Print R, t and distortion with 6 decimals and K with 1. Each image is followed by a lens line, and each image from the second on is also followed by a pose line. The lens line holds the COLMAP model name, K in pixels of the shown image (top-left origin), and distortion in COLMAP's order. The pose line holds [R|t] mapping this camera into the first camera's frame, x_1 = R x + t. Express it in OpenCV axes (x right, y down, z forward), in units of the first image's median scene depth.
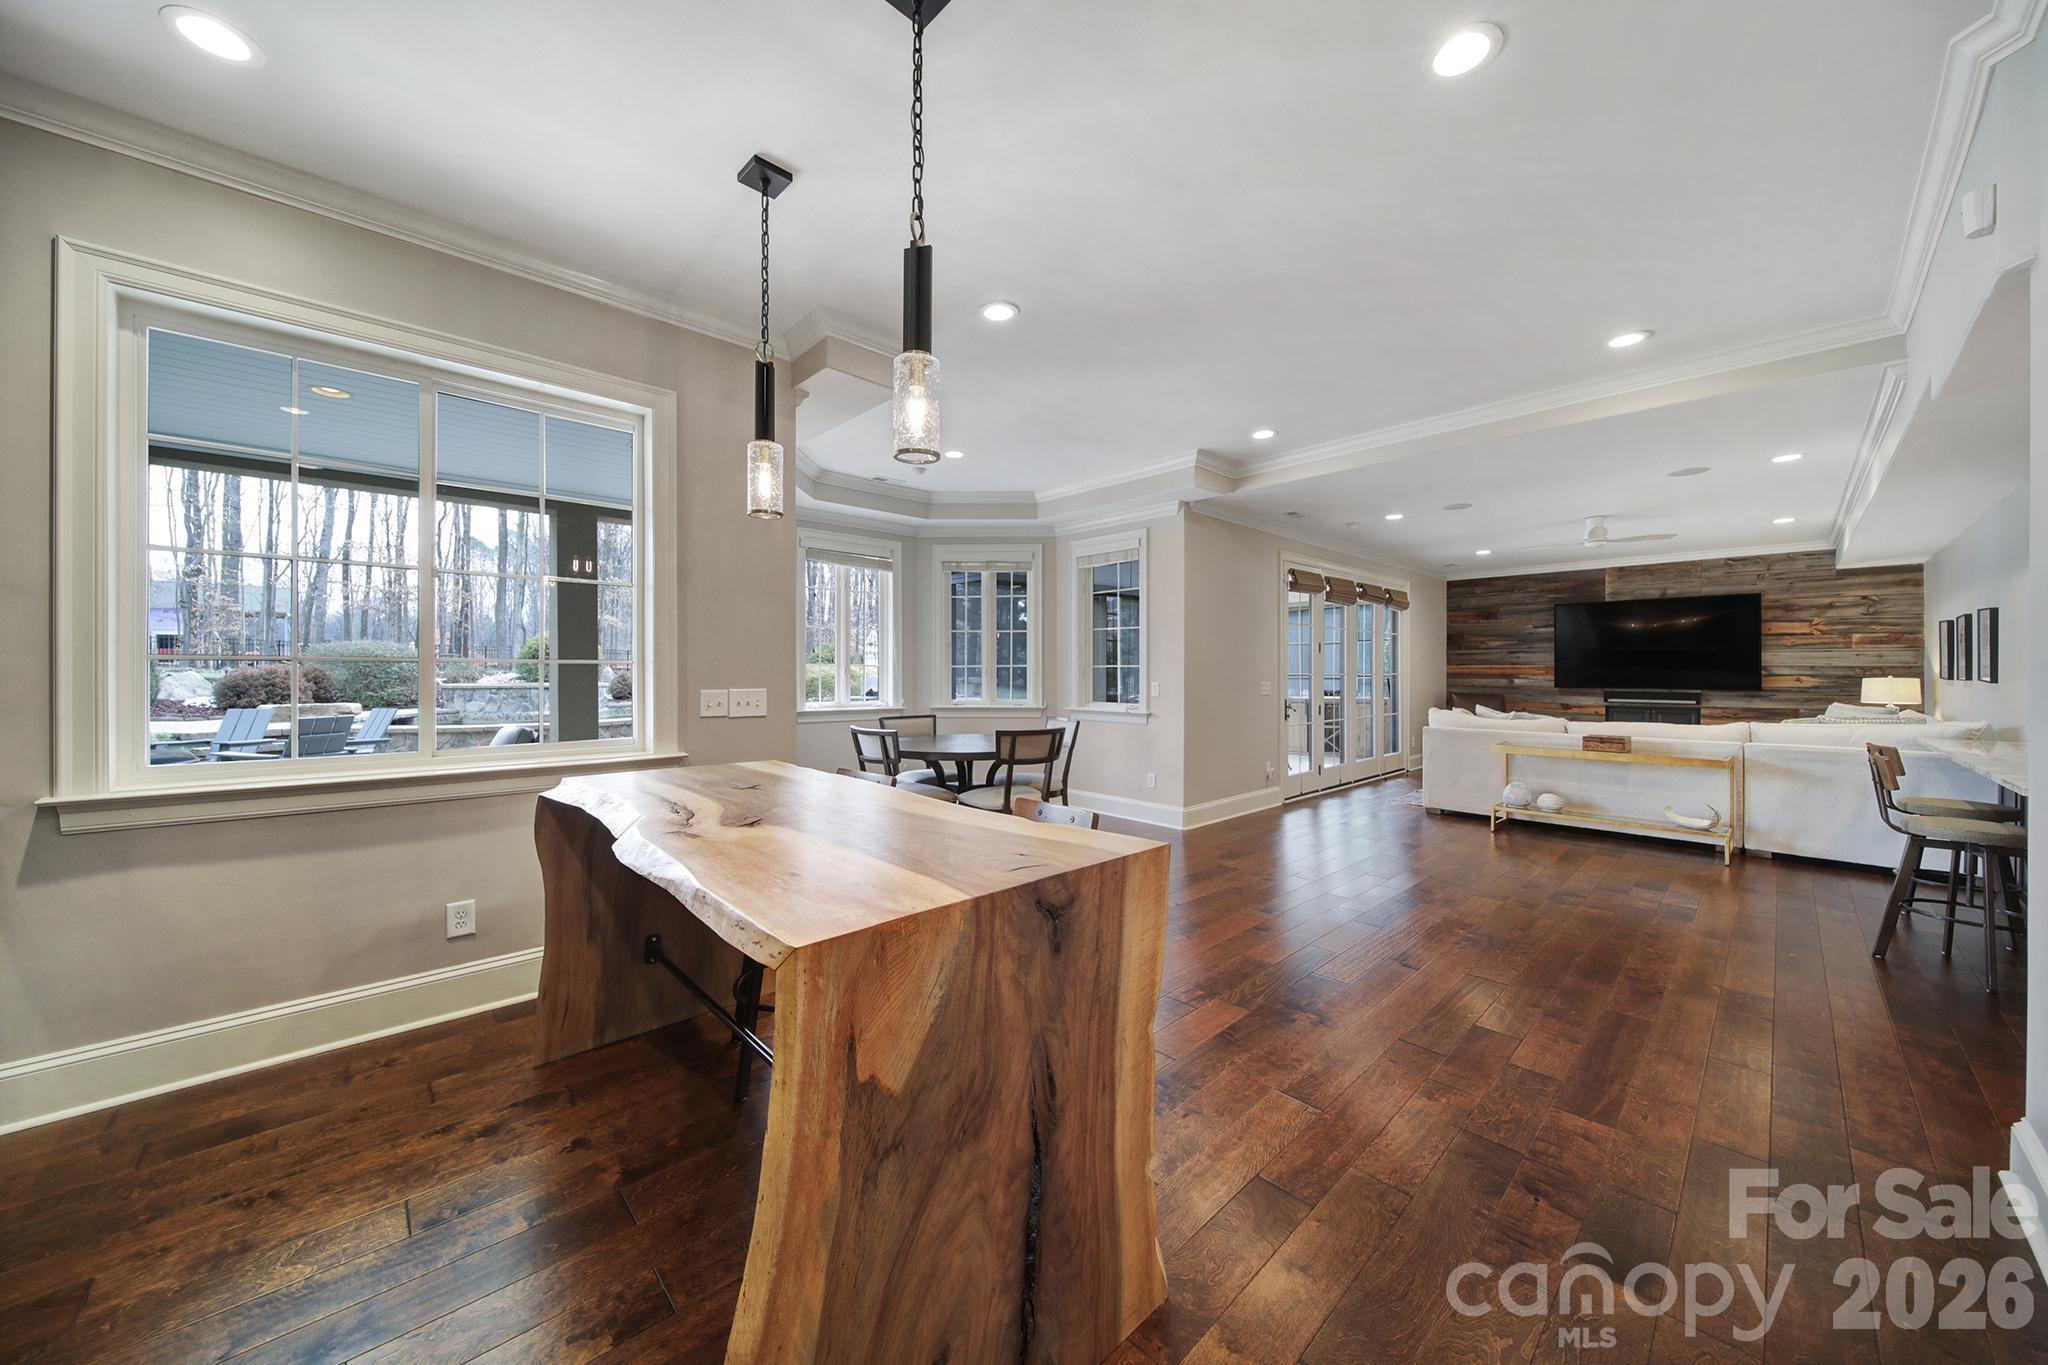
lens RADIAL K [[724.5, 0, 1017.2], [0, 724.5, 672.3], [0, 0, 1]] dist [-0.000912, -0.000587]
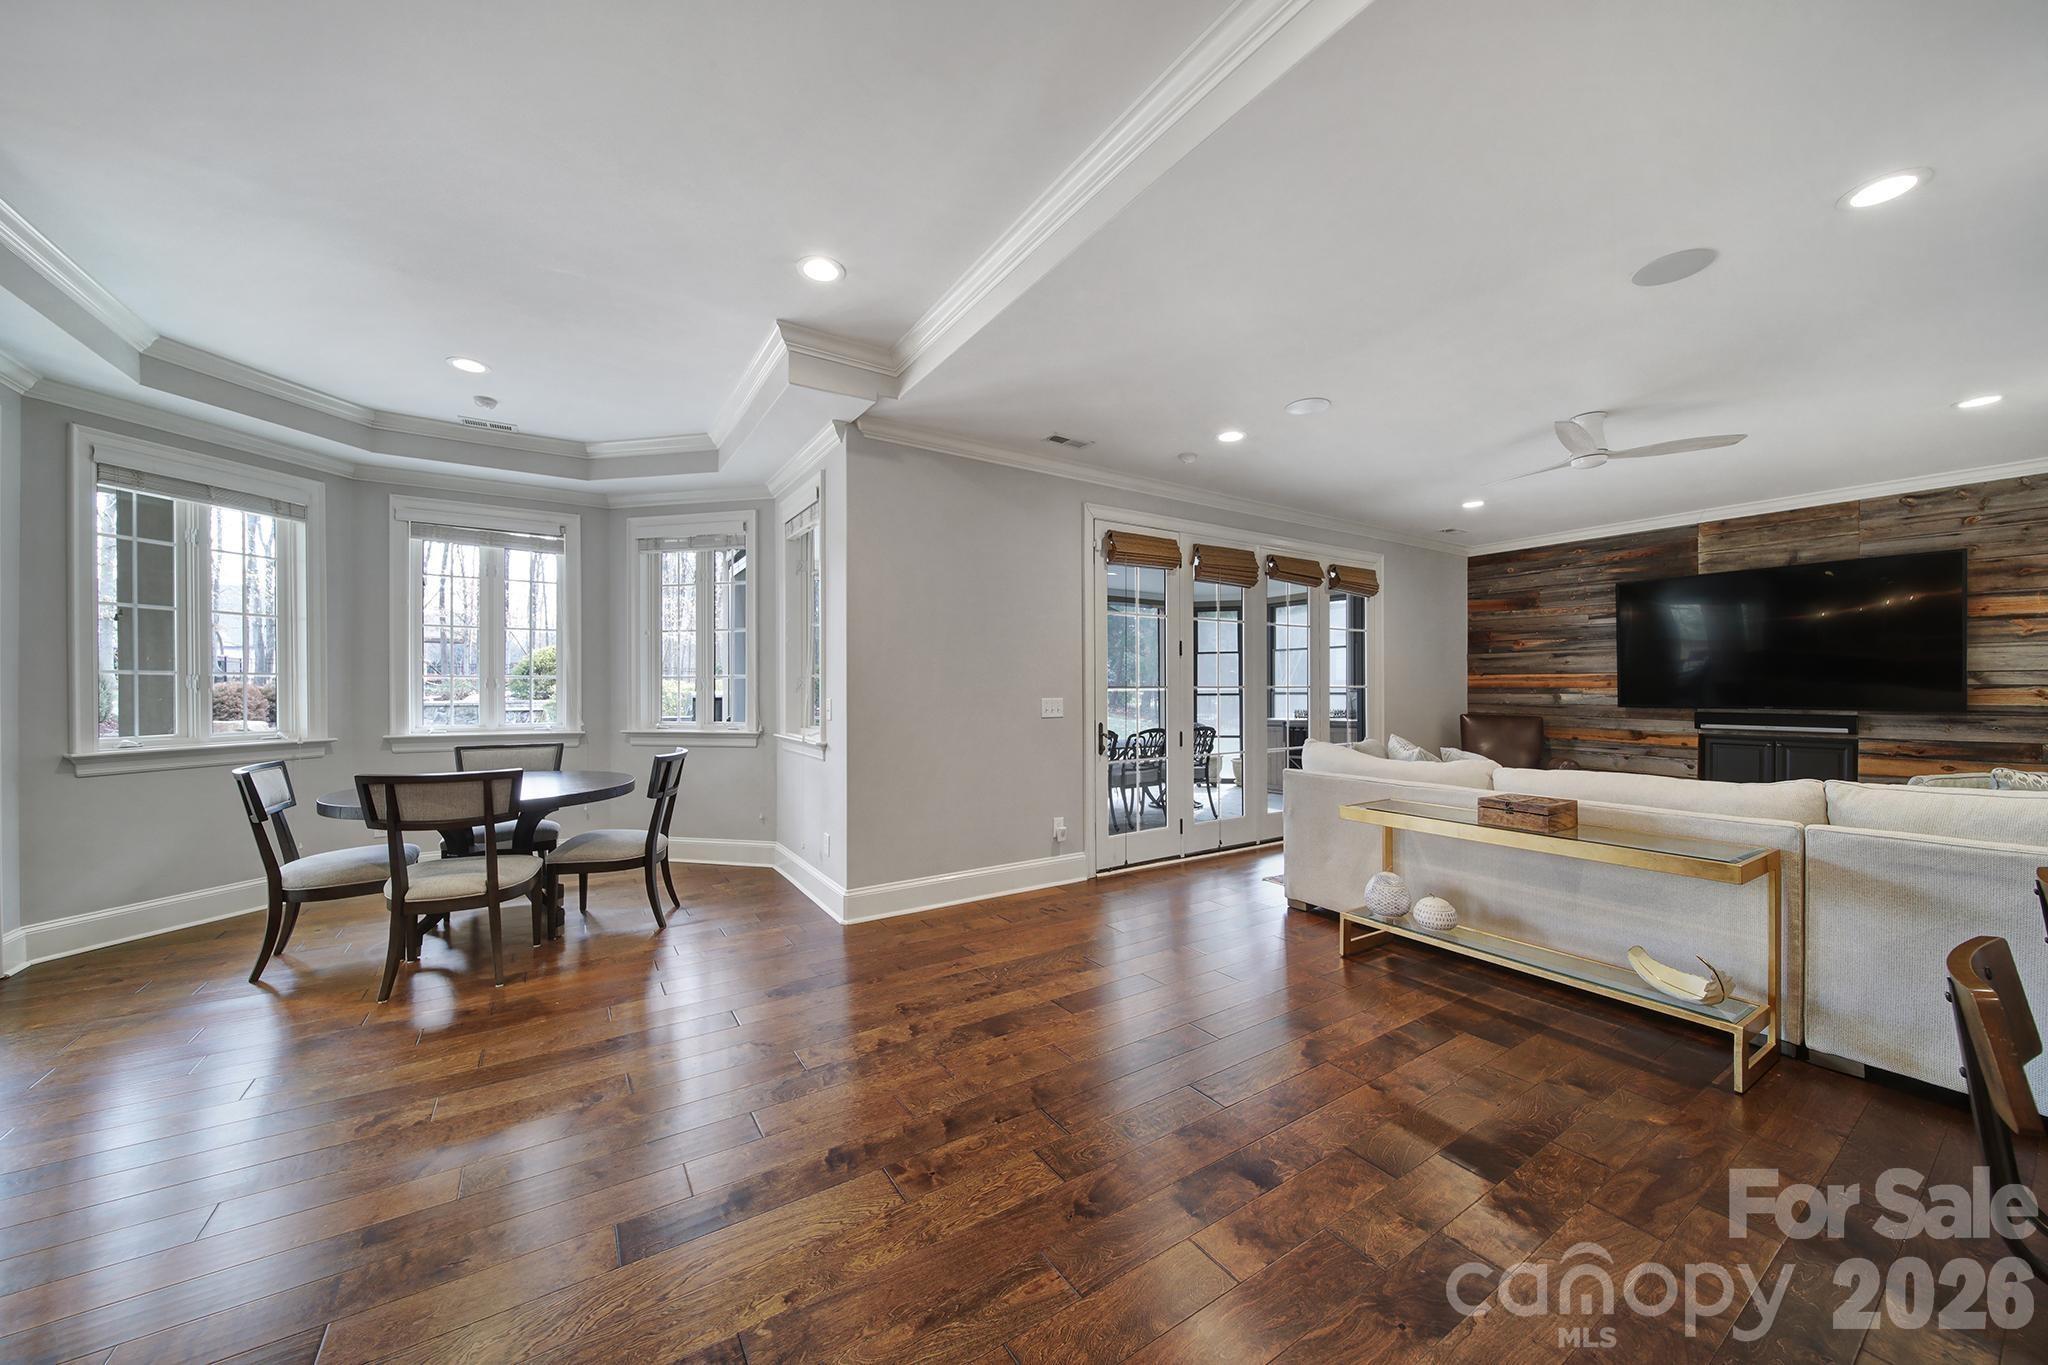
lens RADIAL K [[724.5, 0, 1030.6], [0, 724.5, 690.7], [0, 0, 1]] dist [-0.000912, -0.000587]
pose [[0.985004, -0.002717, -0.172507, 0.368459], [0.002767, 0.999996, 0.000053, 0.005431], [0.172506, -0.000529, 0.985008, 0.279680]]
